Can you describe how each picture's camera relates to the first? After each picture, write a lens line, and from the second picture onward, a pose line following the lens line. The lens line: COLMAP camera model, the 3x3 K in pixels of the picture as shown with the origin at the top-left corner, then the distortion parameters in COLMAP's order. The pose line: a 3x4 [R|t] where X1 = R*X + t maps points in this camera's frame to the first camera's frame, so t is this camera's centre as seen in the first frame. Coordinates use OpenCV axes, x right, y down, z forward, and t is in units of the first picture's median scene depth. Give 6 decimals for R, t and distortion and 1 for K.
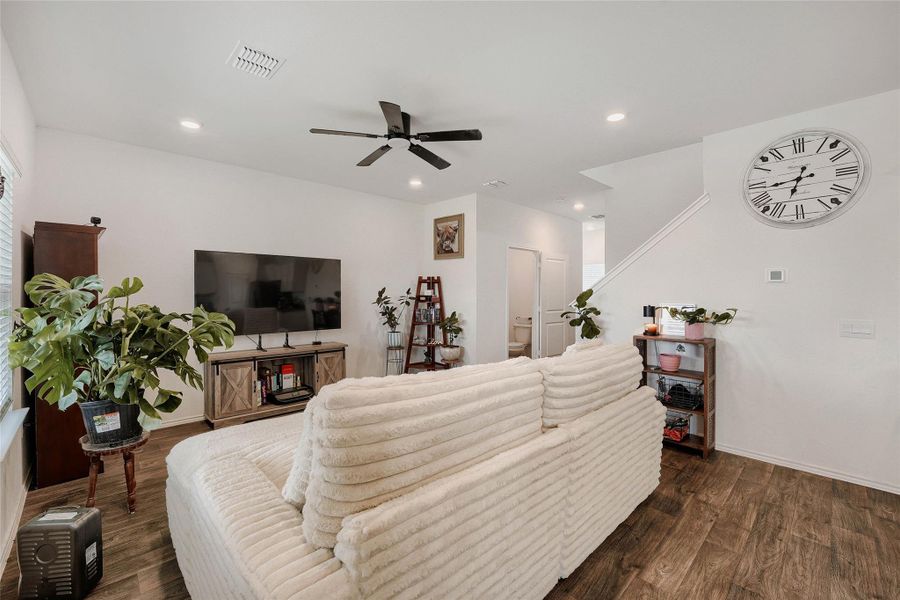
lens RADIAL K [[376.7, 0, 454.3], [0, 376.7, 297.7], [0, 0, 1]] dist [-0.032583, 0.007093]
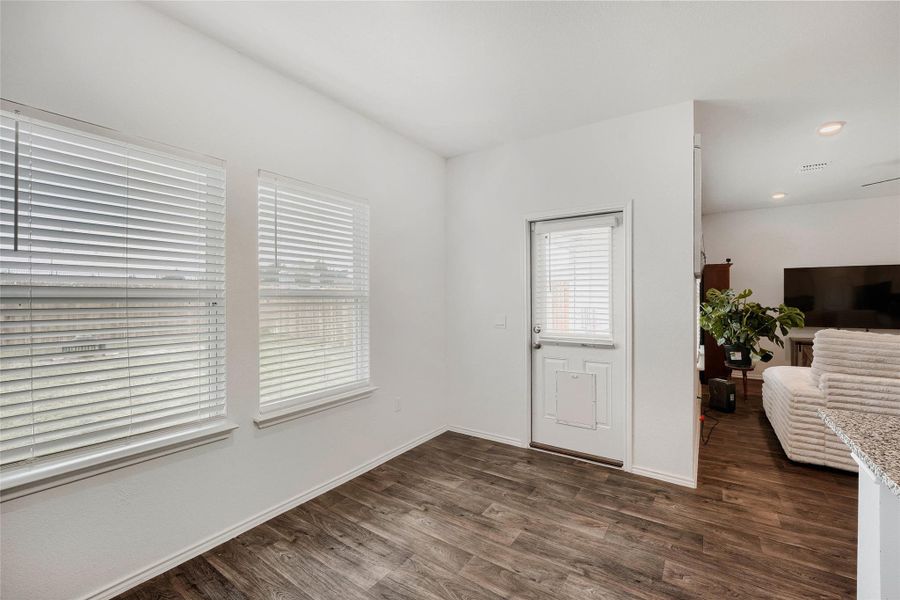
lens RADIAL K [[376.7, 0, 454.9], [0, 376.7, 291.9], [0, 0, 1]] dist [-0.032583, 0.007093]
pose [[0.201642, -0.014056, -0.979359, 0.873314], [-0.014323, 0.999748, -0.017297, 0.022036], [0.979355, 0.017515, 0.201389, -1.077684]]
